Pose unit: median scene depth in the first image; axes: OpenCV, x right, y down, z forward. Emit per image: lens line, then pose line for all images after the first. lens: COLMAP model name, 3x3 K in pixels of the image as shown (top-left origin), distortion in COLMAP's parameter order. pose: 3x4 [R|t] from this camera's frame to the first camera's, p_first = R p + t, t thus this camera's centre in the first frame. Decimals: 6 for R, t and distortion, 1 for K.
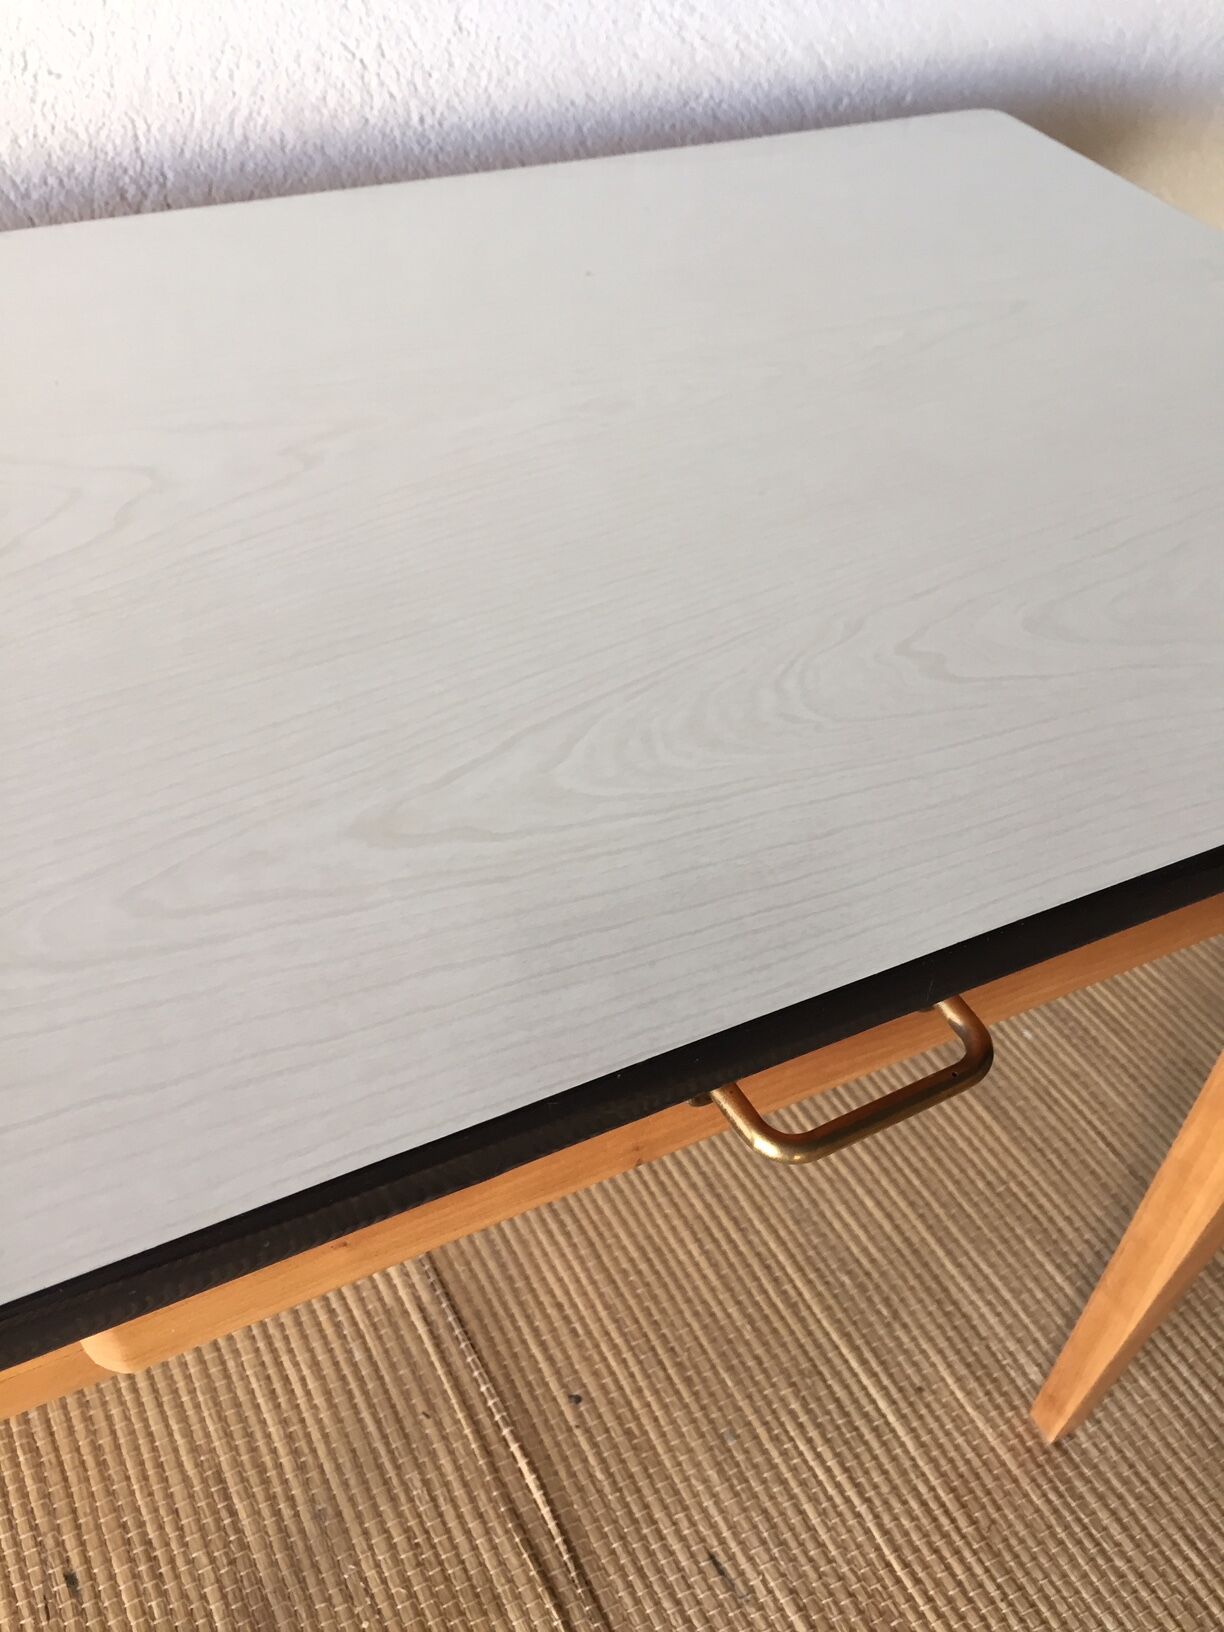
lens RADIAL K [[1410.8, 0, 598.4], [0, 1410.8, 815.2], [0, 0, 1]] dist [0.080859, -0.130151]
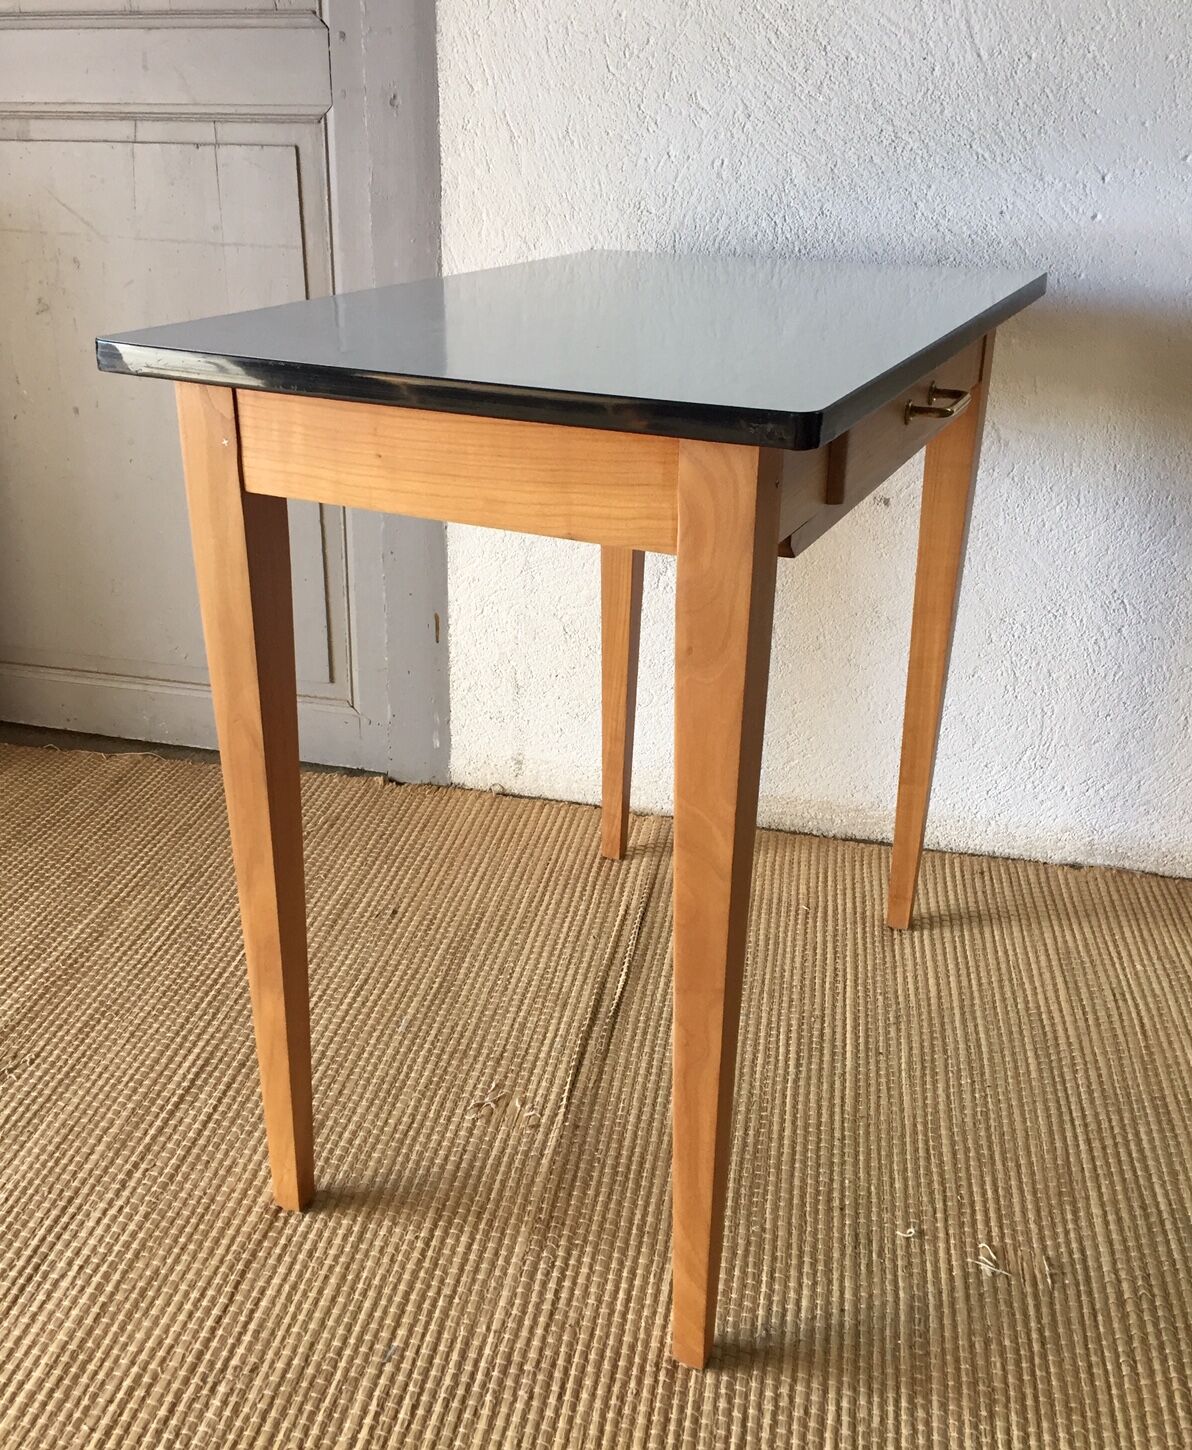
lens RADIAL K [[1393.1, 0, 571.0], [0, 1393.1, 656.3], [0, 0, 1]] dist [0.089263, -0.114752]
pose [[0.767842, 0.201737, -0.608047, 0.828266], [-0.428979, 0.866835, -0.254116, 0.597654], [0.475811, 0.455960, 0.752133, -0.404376]]
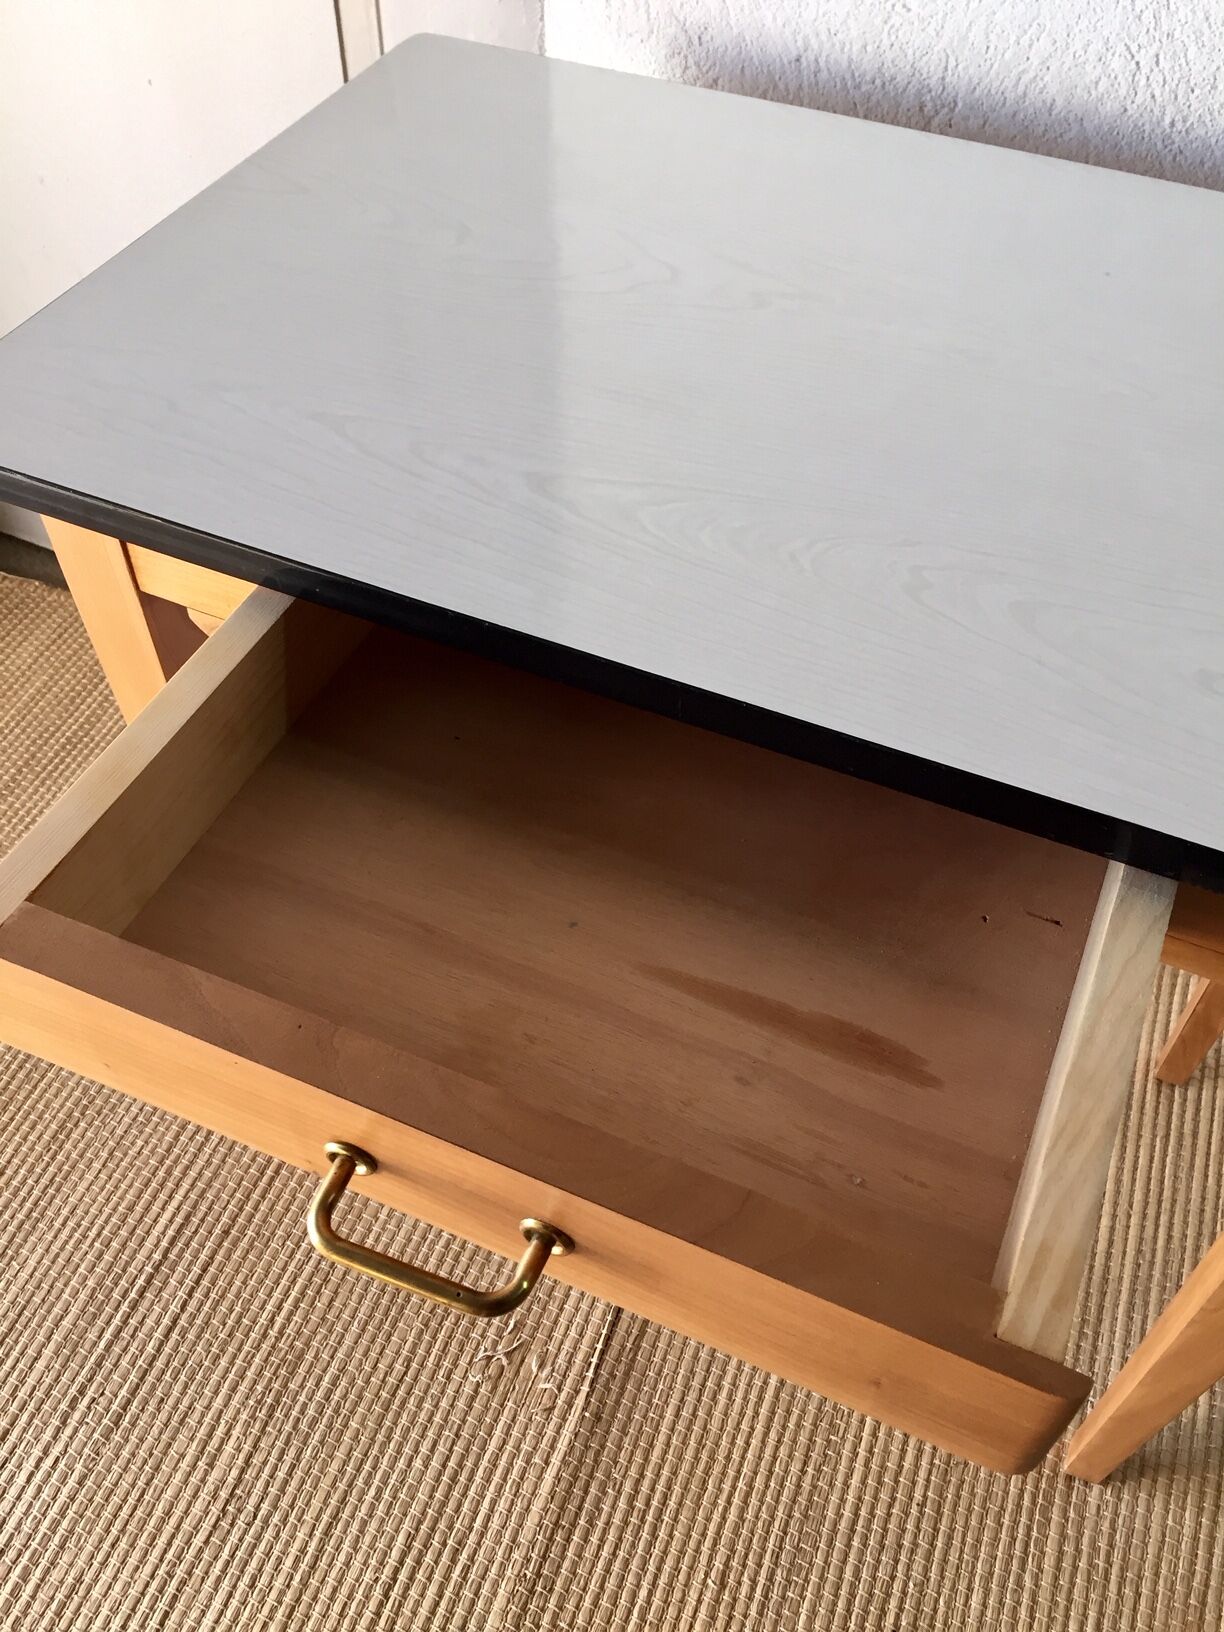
lens RADIAL K [[1390.1, 0, 605.9], [0, 1390.1, 806.2], [0, 0, 1]] dist [0.081369, -0.123430]
pose [[0.640378, 0.557392, -0.528422, 0.402011], [-0.518207, 0.821359, 0.238391, -0.044350], [0.566902, 0.121171, 0.814825, -0.119691]]
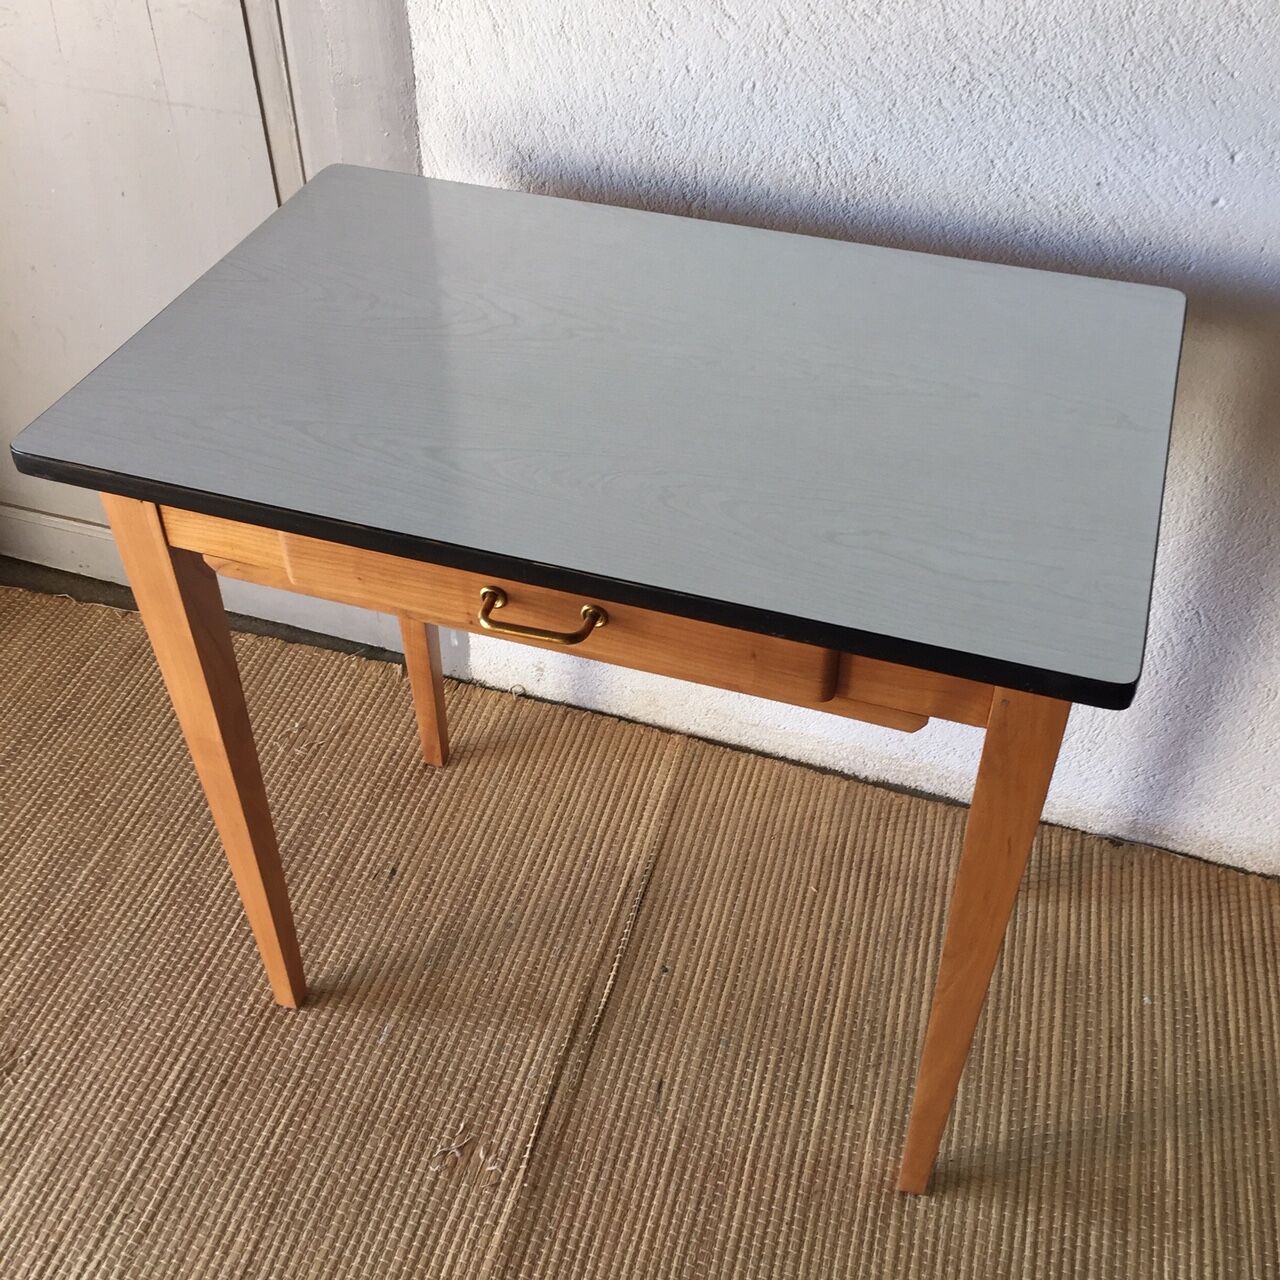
lens RADIAL K [[1448.5, 0, 623.2], [0, 1448.5, 637.1], [0, 0, 1]] dist [0.068592, -0.086571]
pose [[0.710325, 0.434493, -0.553764, 0.722597], [-0.460787, 0.881769, 0.100790, -0.050479], [0.532084, 0.183573, 0.826551, -0.427412]]
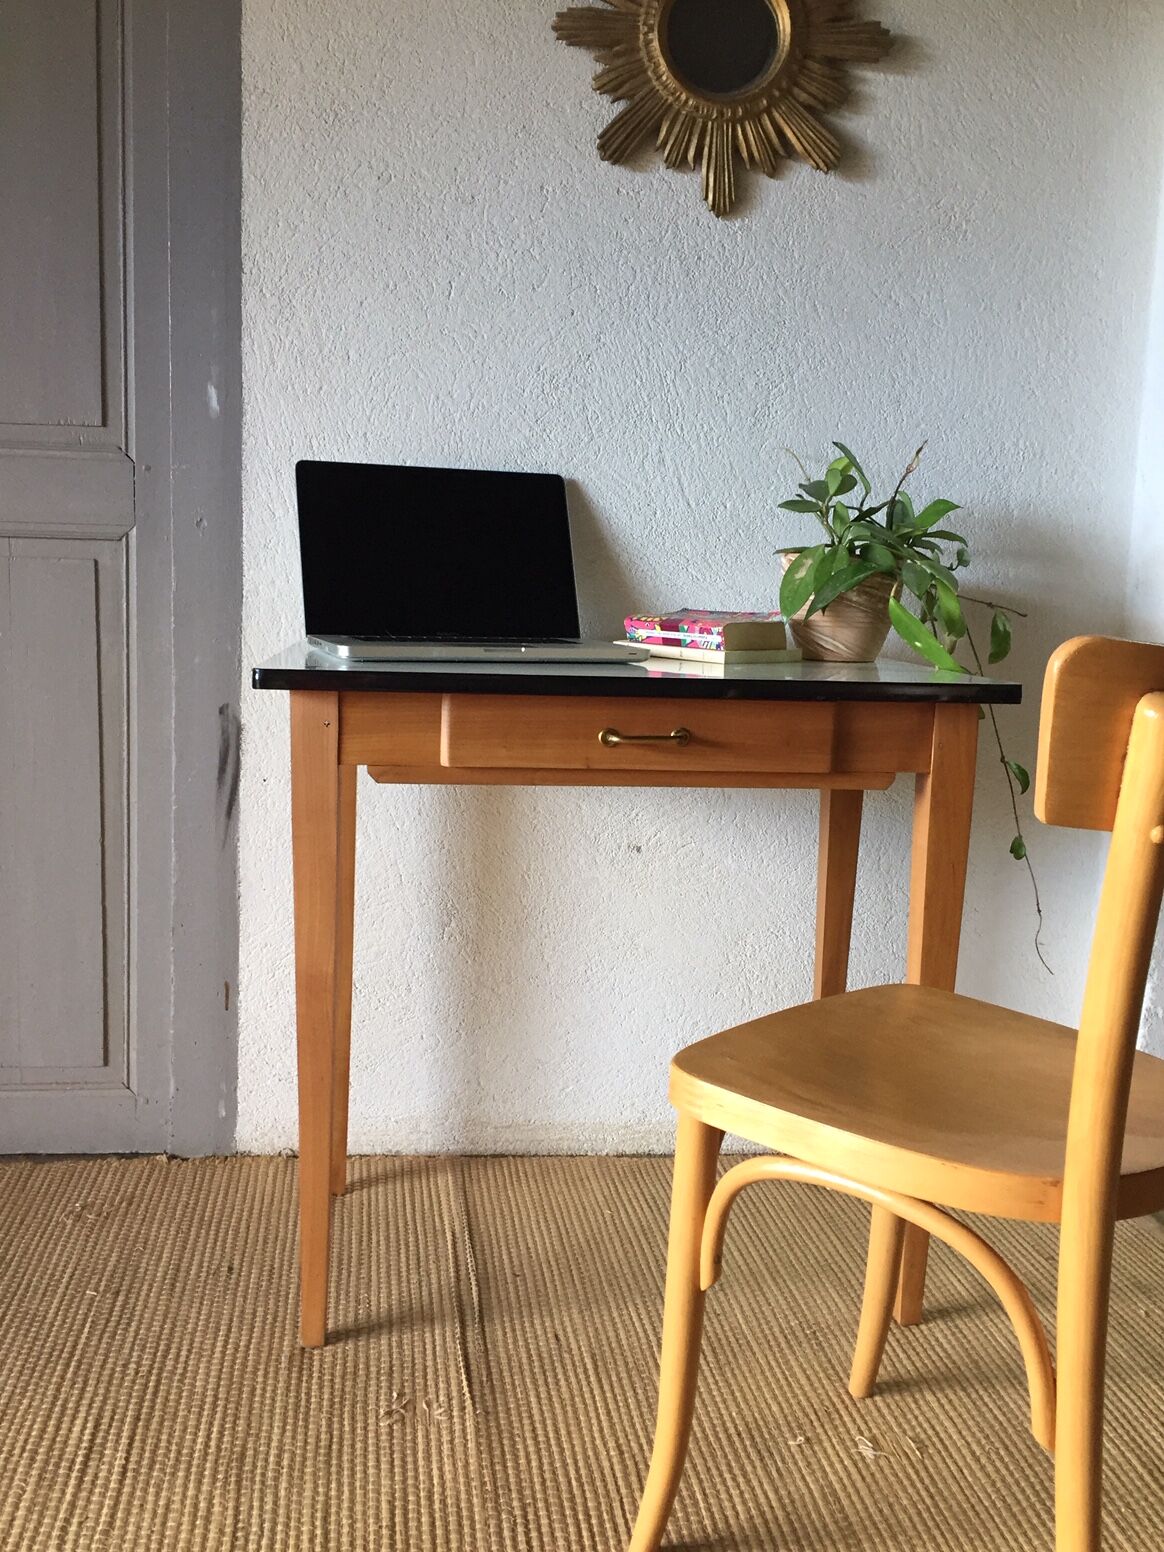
lens RADIAL K [[1413.7, 0, 560.2], [0, 1413.7, 773.4], [0, 0, 1]] dist [0.115412, -0.162069]
pose [[0.932581, 0.036039, -0.359158, 0.673572], [-0.244869, 0.794205, -0.556128, 0.940068], [0.265203, 0.606581, 0.749485, -0.679808]]
